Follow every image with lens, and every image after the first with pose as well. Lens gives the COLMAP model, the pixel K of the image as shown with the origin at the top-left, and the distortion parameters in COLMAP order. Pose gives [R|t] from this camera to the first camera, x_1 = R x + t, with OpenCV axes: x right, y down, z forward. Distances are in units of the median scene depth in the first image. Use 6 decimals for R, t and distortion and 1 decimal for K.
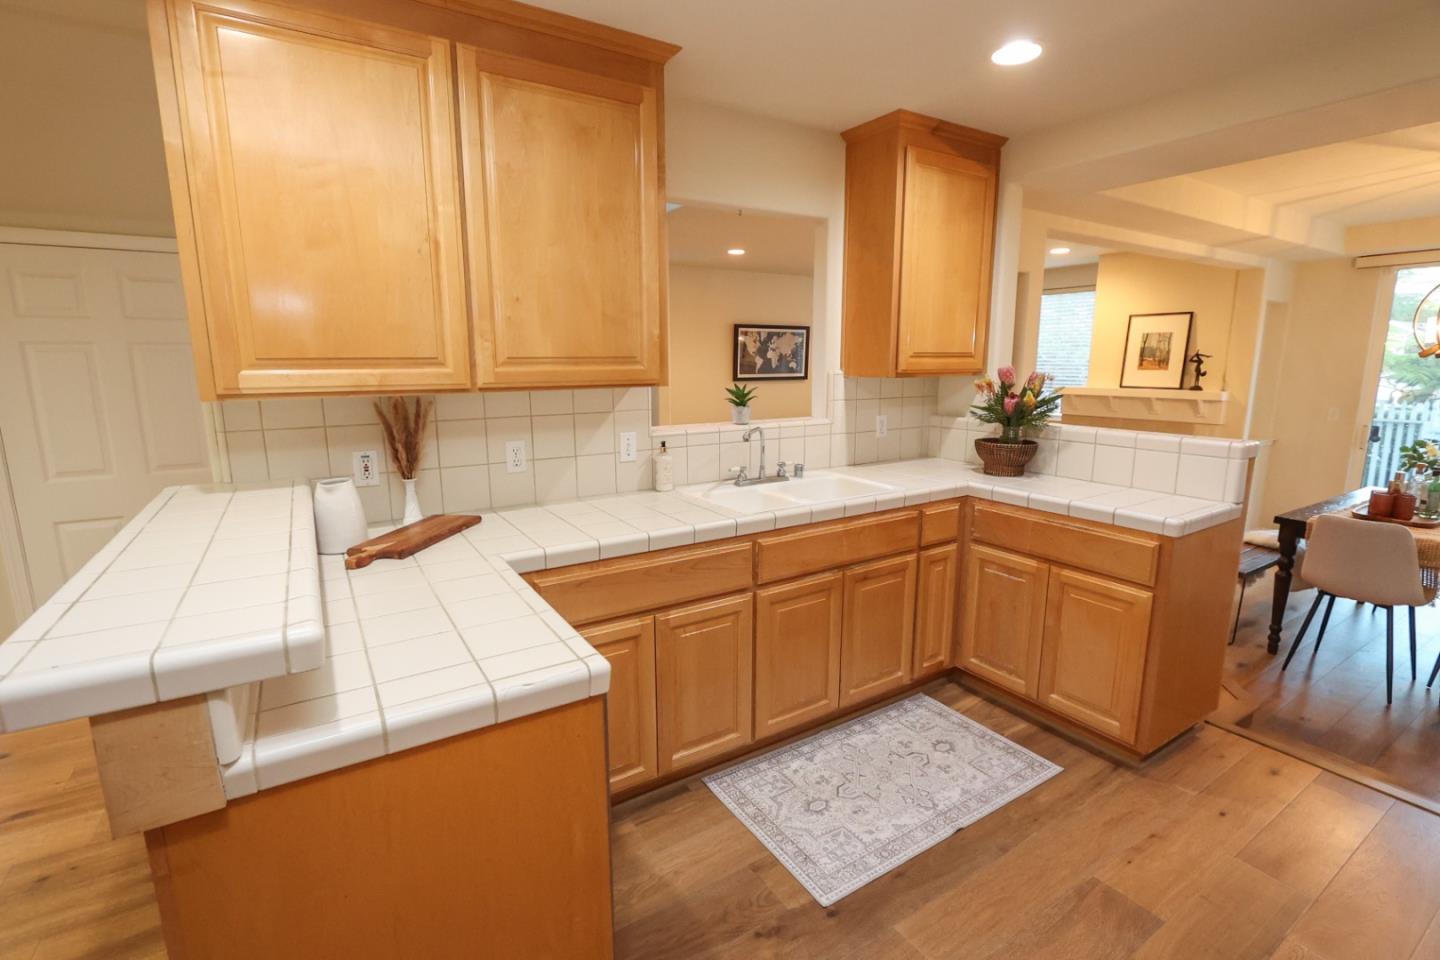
lens RADIAL K [[657.3, 0, 712.4], [0, 657.3, 476.8], [0, 0, 1]] dist [-0.019875, 0.004172]
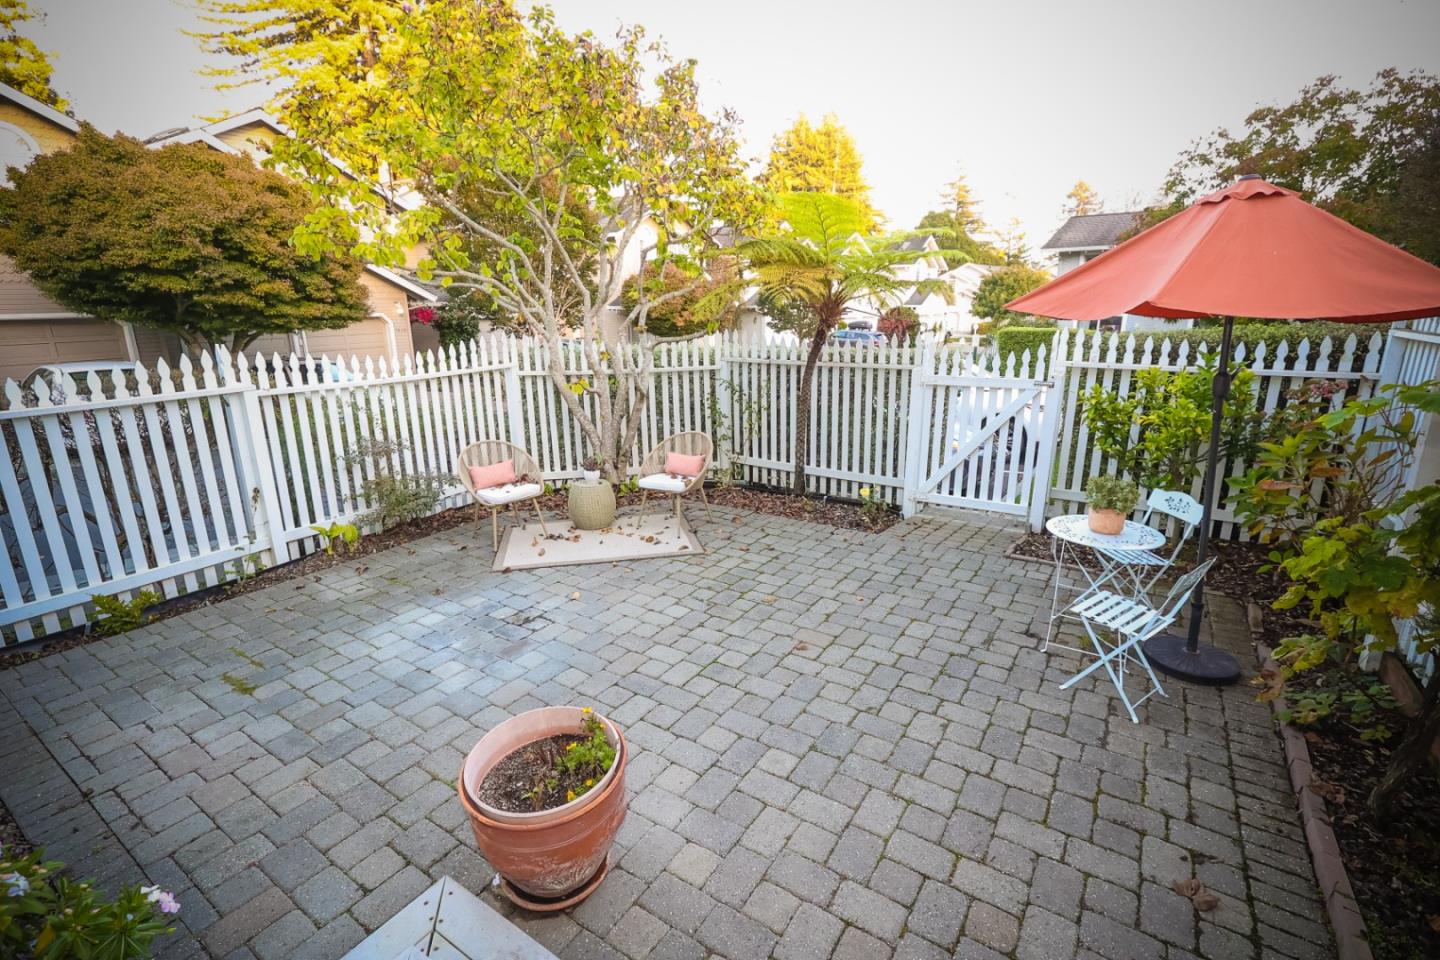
lens RADIAL K [[657.3, 0, 720.5], [0, 657.3, 475.6], [0, 0, 1]] dist [-0.019875, 0.004172]
pose [[0.906313, -0.114182, 0.406889, 1.039511], [0.081502, 0.991959, 0.096828, -0.090267], [-0.414674, -0.054594, 0.908331, 0.767251]]
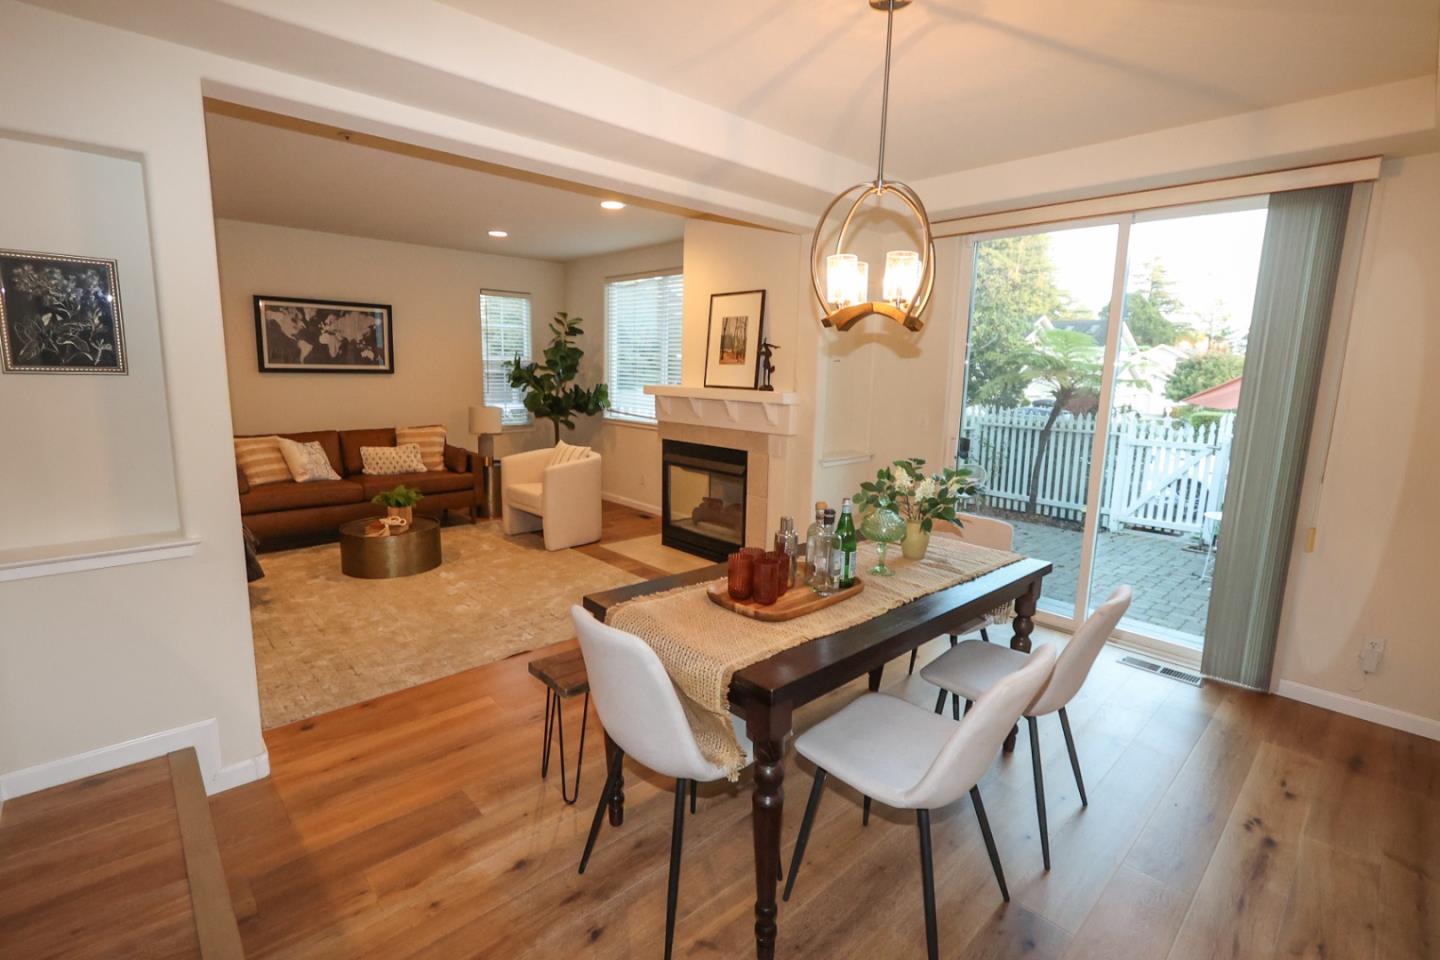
lens RADIAL K [[657.3, 0, 716.5], [0, 657.3, 474.7], [0, 0, 1]] dist [-0.019875, 0.004172]
pose [[0.981032, -0.004857, 0.193785, 0.480732], [0.007677, 0.999875, -0.013800, -0.020270], [-0.193693, 0.015026, 0.980947, 0.222846]]
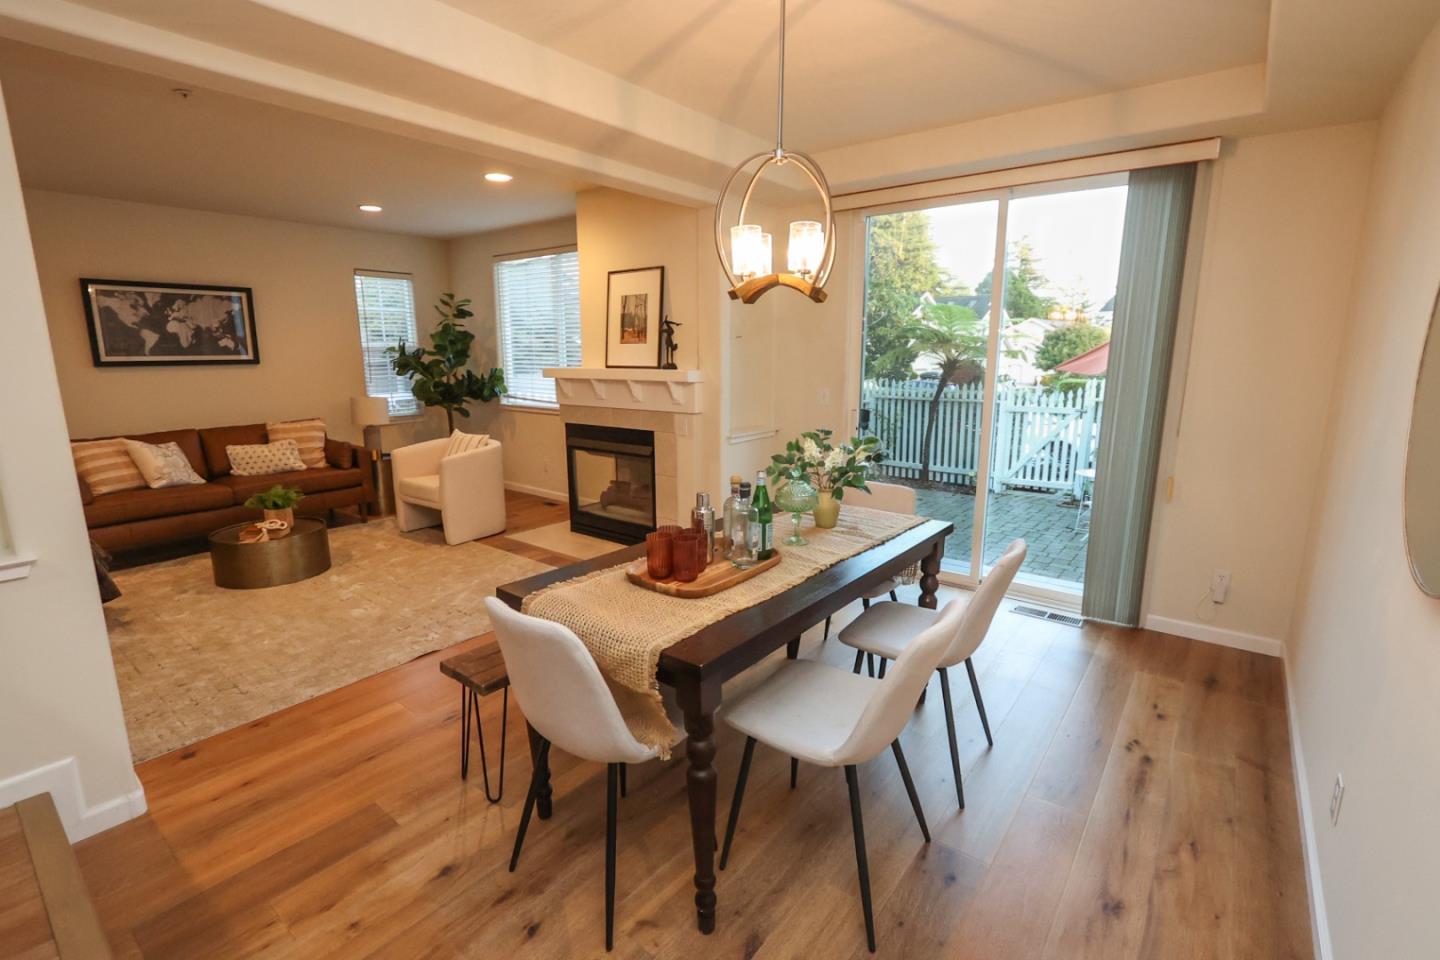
lens RADIAL K [[657.3, 0, 717.1], [0, 657.3, 480.4], [0, 0, 1]] dist [-0.019875, 0.004172]
pose [[0.940455, -0.063912, 0.333856, 0.476801], [0.058274, 0.997939, 0.026884, -0.017843], [-0.334886, -0.005828, 0.942241, 0.228628]]
